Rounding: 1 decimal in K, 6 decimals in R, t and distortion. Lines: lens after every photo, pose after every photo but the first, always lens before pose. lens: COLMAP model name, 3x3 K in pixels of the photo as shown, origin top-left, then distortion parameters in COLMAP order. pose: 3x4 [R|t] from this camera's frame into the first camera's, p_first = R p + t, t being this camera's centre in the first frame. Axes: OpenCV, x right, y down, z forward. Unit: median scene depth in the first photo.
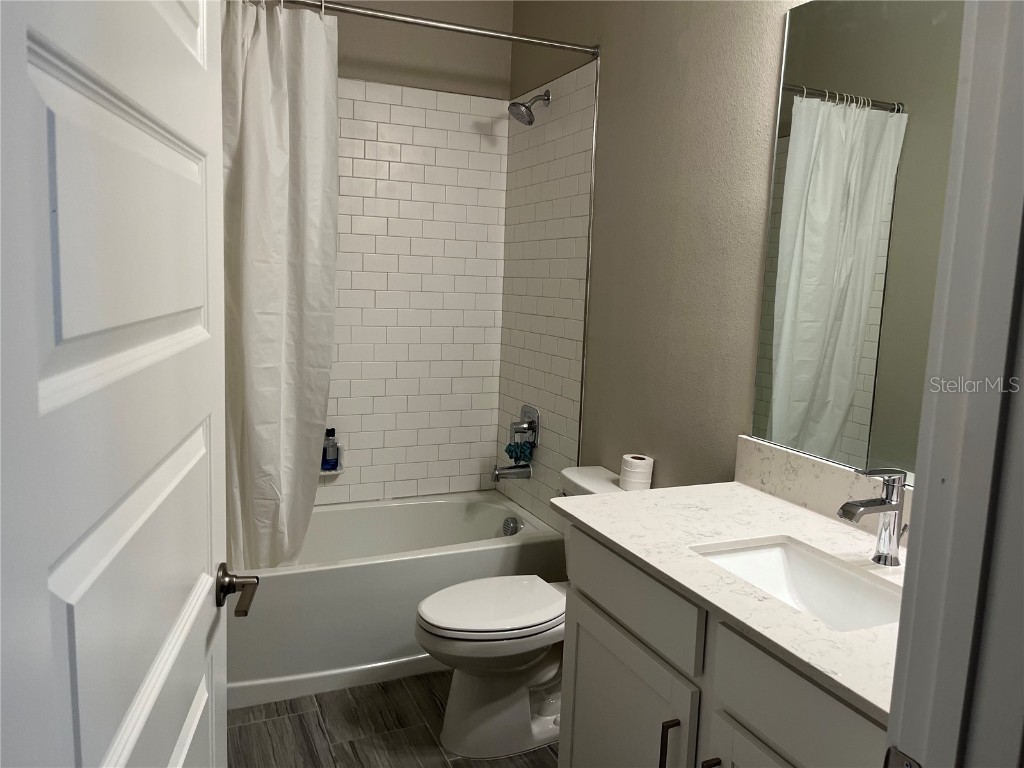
lens RADIAL K [[770.6, 0, 509.6], [0, 770.6, 377.9], [0, 0, 1]] dist [0.026724, -0.001027]
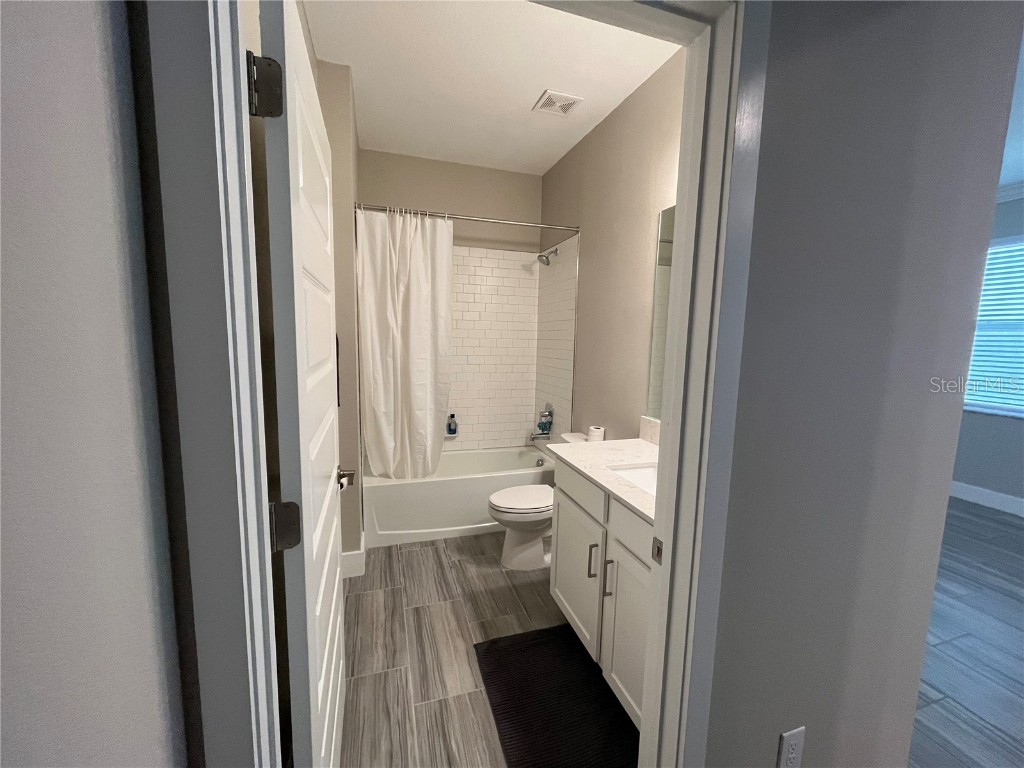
lens RADIAL K [[412.4, 0, 514.4], [0, 412.4, 389.3], [0, 0, 1]] dist [-0.000706, -0.000004]
pose [[0.993988, -0.000783, -0.109483, 0.067673], [-0.000139, 0.999965, -0.008407, 0.010387], [0.109486, 0.008371, 0.993953, -0.104890]]
